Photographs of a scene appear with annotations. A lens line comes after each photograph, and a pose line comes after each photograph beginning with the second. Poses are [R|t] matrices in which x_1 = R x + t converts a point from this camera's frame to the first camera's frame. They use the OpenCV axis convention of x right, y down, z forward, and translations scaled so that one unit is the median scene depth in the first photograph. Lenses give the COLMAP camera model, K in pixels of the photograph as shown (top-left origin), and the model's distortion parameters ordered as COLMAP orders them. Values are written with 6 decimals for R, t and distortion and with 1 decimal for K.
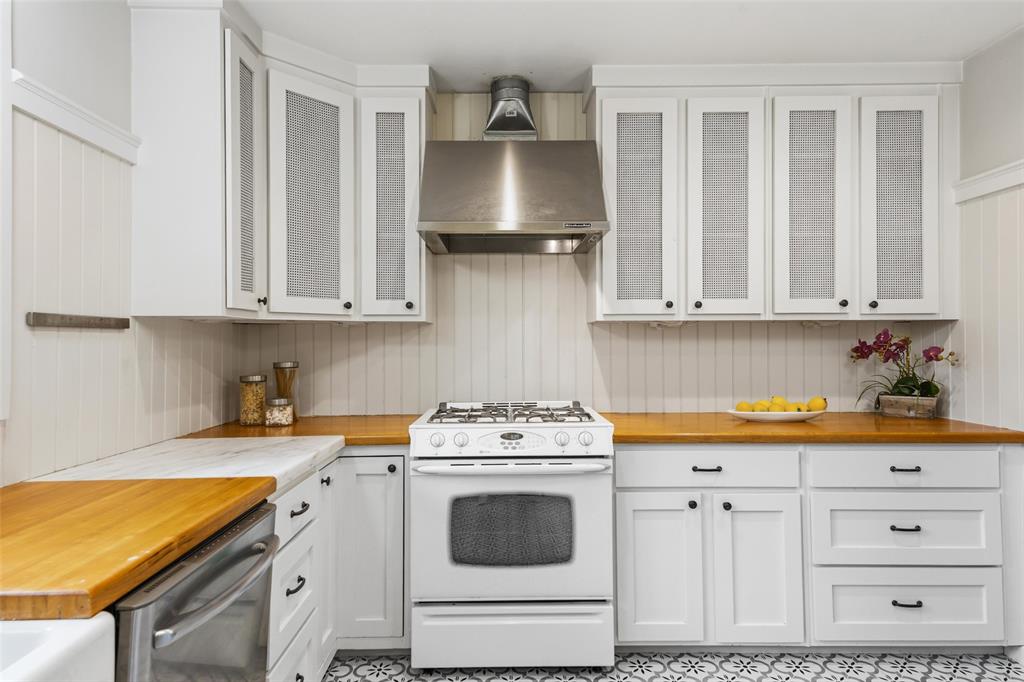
lens RADIAL K [[593.4, 0, 511.7], [0, 593.4, 326.2], [0, 0, 1]] dist [0.045918, -0.000299]
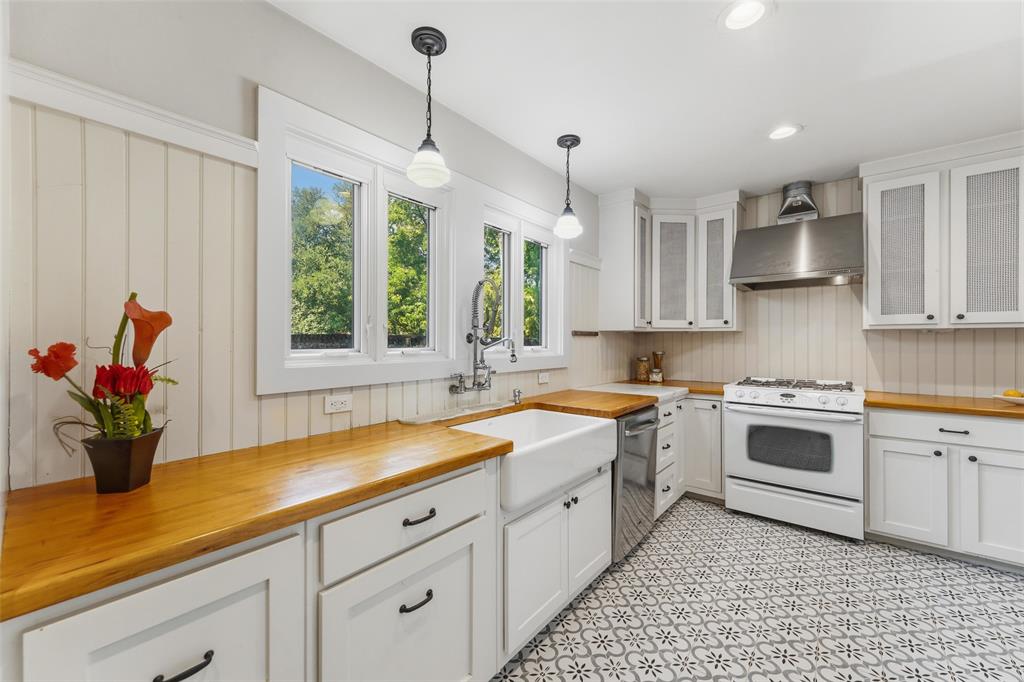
lens RADIAL K [[404.2, 0, 501.9], [0, 404.2, 343.7], [0, 0, 1]] dist [0.001799, -0.000529]
pose [[0.754973, 0.009920, -0.655681, 0.129108], [0.011302, 0.999540, 0.028136, -0.012098], [0.655658, -0.028652, 0.754514, -0.412854]]
